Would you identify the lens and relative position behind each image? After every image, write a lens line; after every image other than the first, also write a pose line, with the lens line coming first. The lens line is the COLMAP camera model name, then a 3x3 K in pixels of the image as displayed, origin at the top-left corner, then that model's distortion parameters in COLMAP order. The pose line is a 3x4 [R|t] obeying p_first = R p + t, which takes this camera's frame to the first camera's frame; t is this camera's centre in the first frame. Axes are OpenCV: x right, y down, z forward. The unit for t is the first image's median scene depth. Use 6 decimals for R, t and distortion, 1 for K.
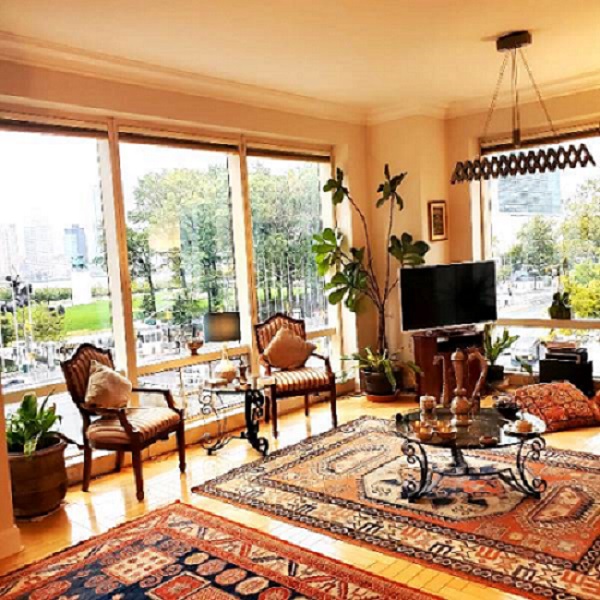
lens RADIAL K [[621.9, 0, 298.6], [0, 621.9, 287.7], [0, 0, 1]] dist [0.120983, -0.218700]
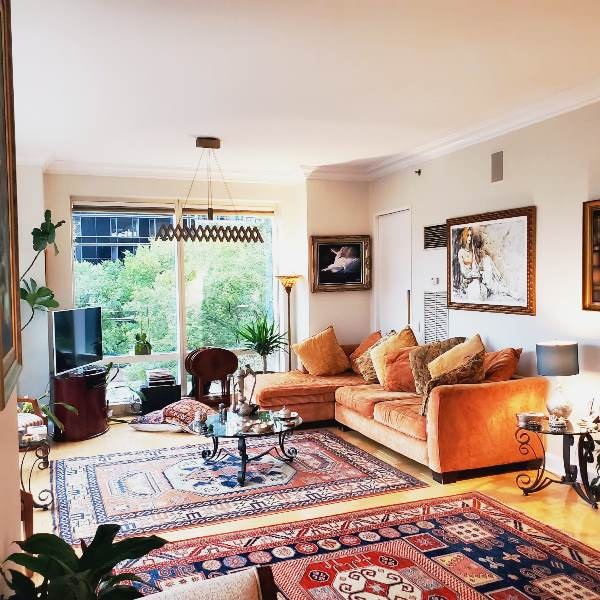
lens RADIAL K [[618.9, 0, 300.0], [0, 618.9, 300.0], [0, 0, 1]] dist [0.000029, -0.022240]
pose [[0.443159, 0.024781, 0.896100, -0.747823], [0.039072, 0.998134, -0.046926, 0.016319], [-0.895591, 0.055808, 0.441364, 0.249757]]
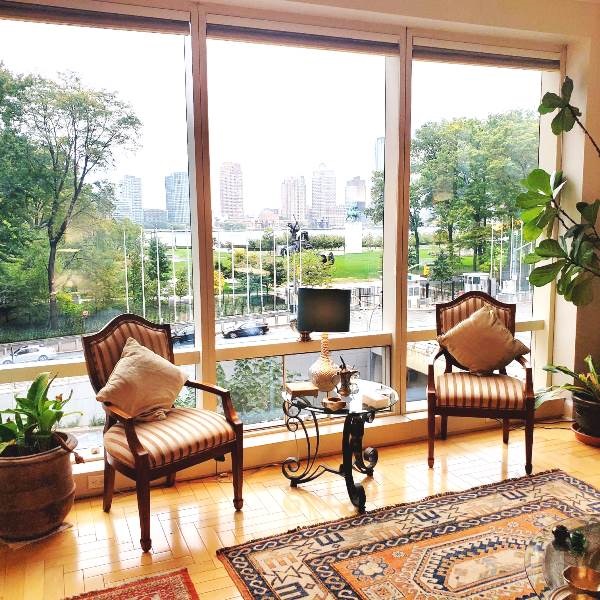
lens RADIAL K [[621.9, 0, 298.6], [0, 621.9, 287.7], [0, 0, 1]] dist [0.120983, -0.218700]
pose [[0.906947, 0.096056, -0.410147, 0.140042], [-0.065920, 0.994022, 0.087033, -0.019467], [0.416055, -0.051897, 0.907857, 0.399613]]
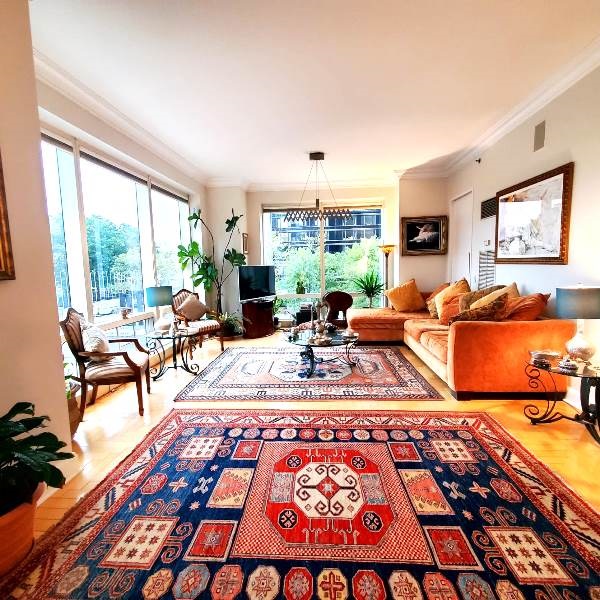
lens RADIAL K [[315.6, 0, 302.3], [0, 315.6, 295.4], [0, 0, 1]] dist [0.000742, -0.008262]
pose [[0.782567, -0.015340, 0.622378, -0.356491], [0.009172, 0.999872, 0.013110, 0.057437], [-0.622499, -0.004551, 0.782607, 0.201810]]
